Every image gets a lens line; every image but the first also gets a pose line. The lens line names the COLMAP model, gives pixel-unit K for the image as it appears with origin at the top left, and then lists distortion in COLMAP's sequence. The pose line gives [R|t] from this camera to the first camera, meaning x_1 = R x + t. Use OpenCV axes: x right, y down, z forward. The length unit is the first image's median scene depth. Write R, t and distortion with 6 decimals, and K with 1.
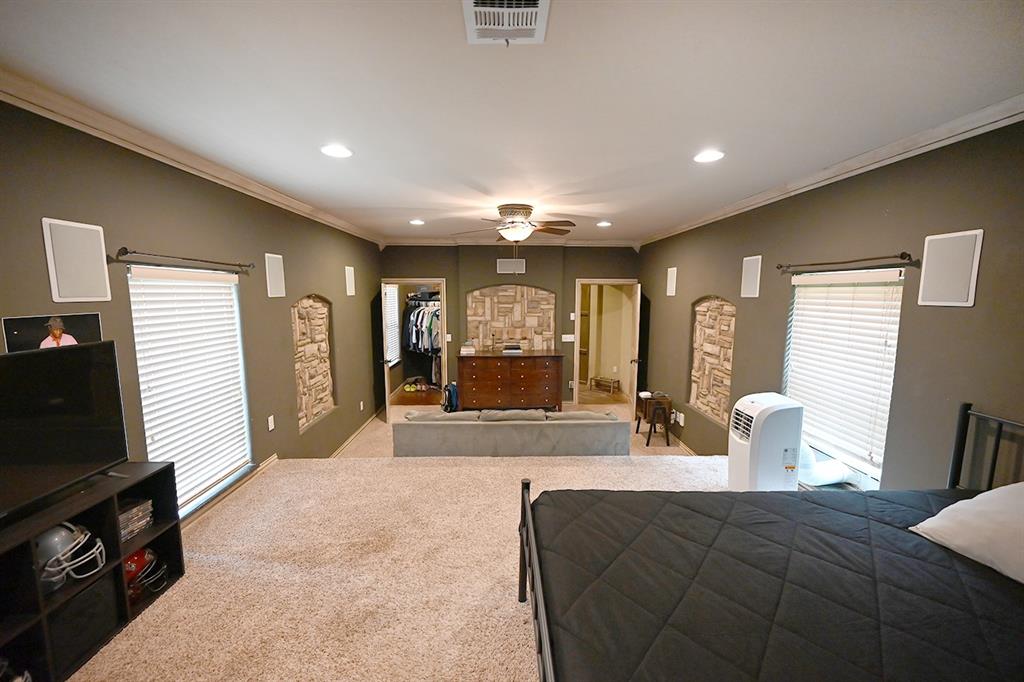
lens RADIAL K [[404.6, 0, 511.2], [0, 404.6, 338.9], [0, 0, 1]] dist [-0.000042, -0.000079]
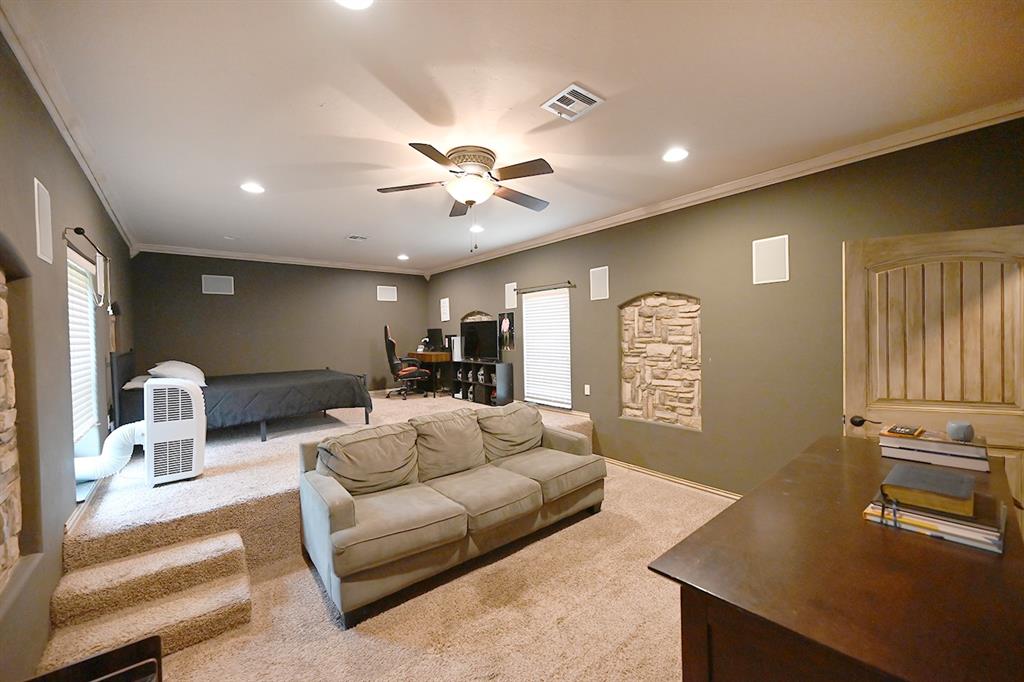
lens RADIAL K [[404.6, 0, 511.2], [0, 404.6, 338.9], [0, 0, 1]] dist [-0.000042, -0.000079]
pose [[-0.783501, 0.024467, -0.620908, 0.521696], [-0.051152, 0.993294, 0.103688, -0.108711], [0.619281, 0.113000, -0.776995, 2.062149]]
